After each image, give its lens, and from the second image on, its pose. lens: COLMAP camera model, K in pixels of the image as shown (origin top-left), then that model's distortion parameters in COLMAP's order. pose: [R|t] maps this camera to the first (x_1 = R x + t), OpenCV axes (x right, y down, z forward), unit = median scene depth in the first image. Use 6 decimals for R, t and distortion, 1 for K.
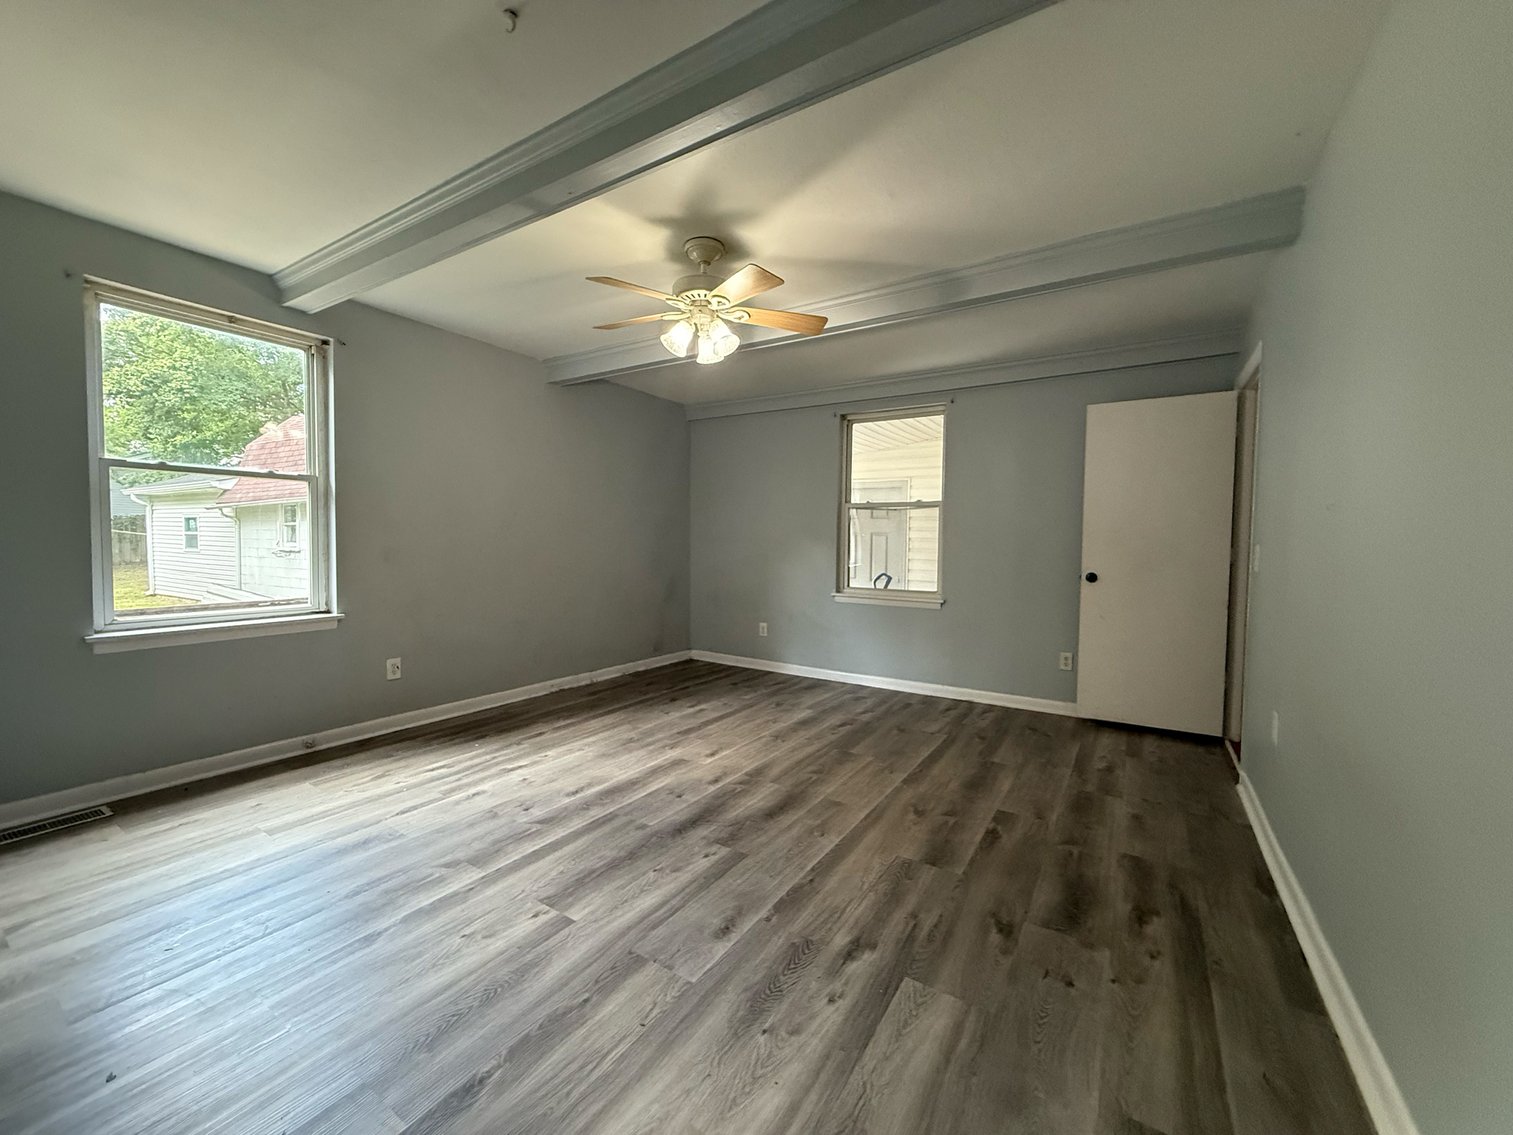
lens RADIAL K [[604.9, 0, 751.7], [0, 604.9, 568.1], [0, 0, 1]] dist [0.000185, 0.000385]
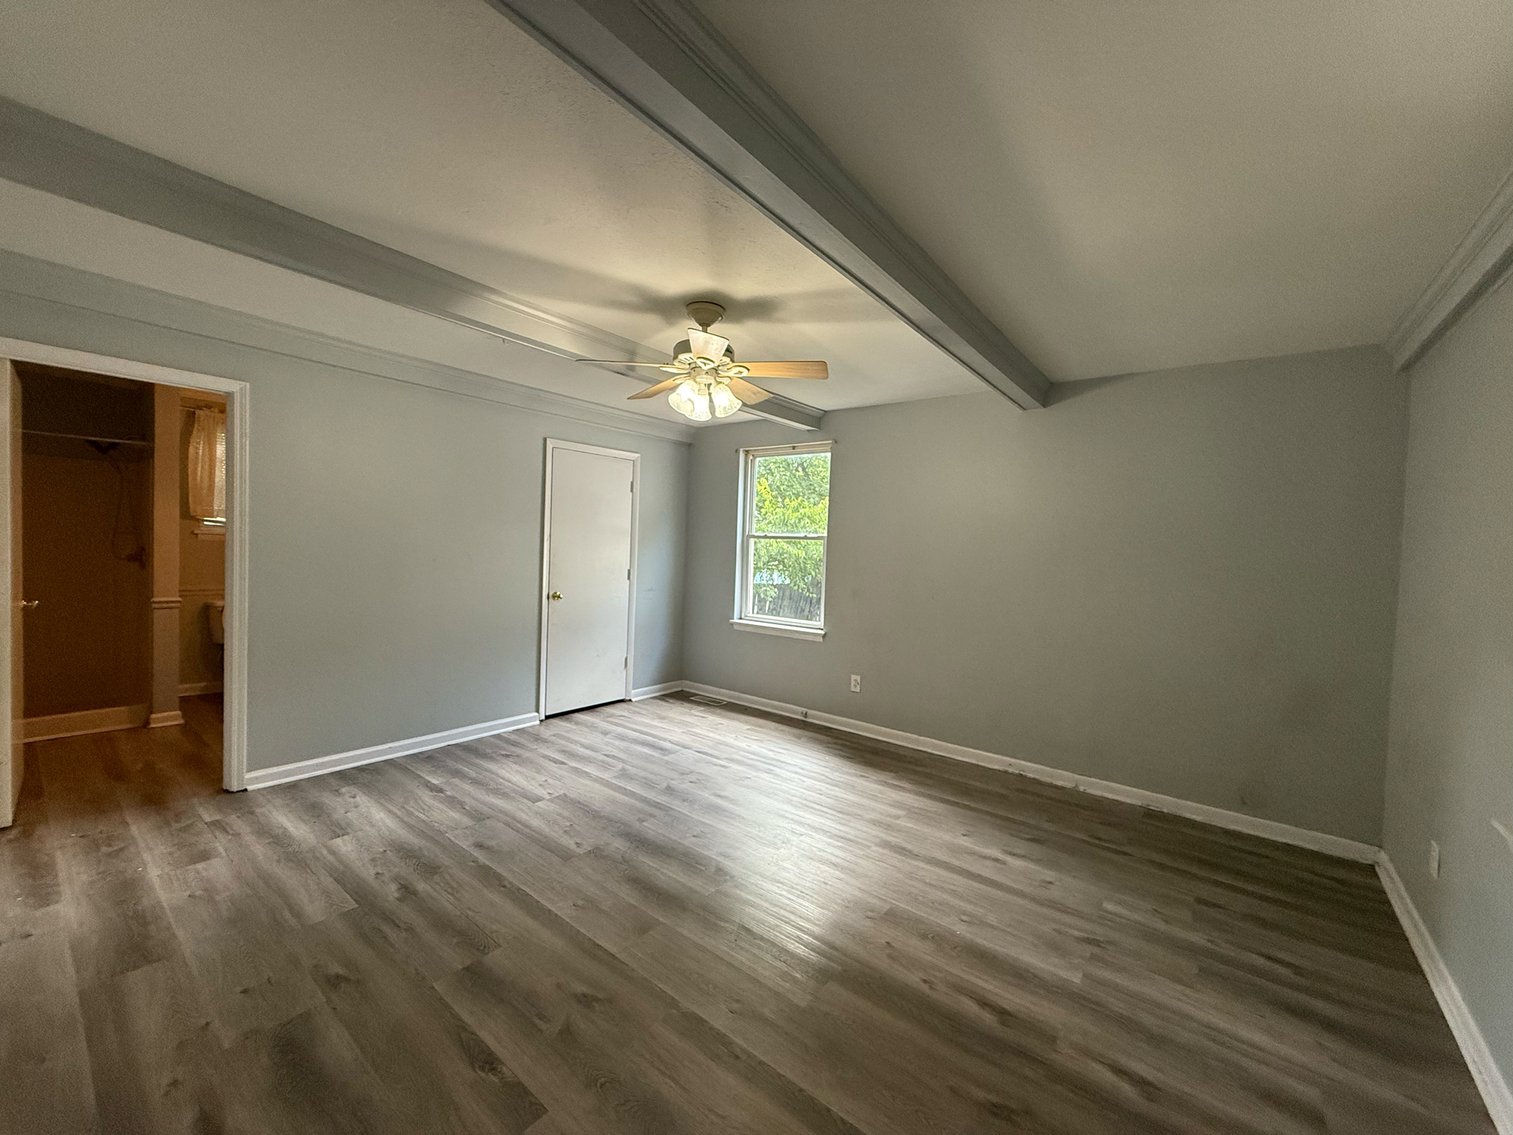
lens RADIAL K [[604.9, 0, 751.7], [0, 604.9, 568.1], [0, 0, 1]] dist [0.000185, 0.000385]
pose [[-0.103202, 0.019887, -0.994462, 1.005459], [-0.083493, 0.996098, 0.028584, -0.135517], [0.991150, 0.085981, -0.101139, 1.299650]]
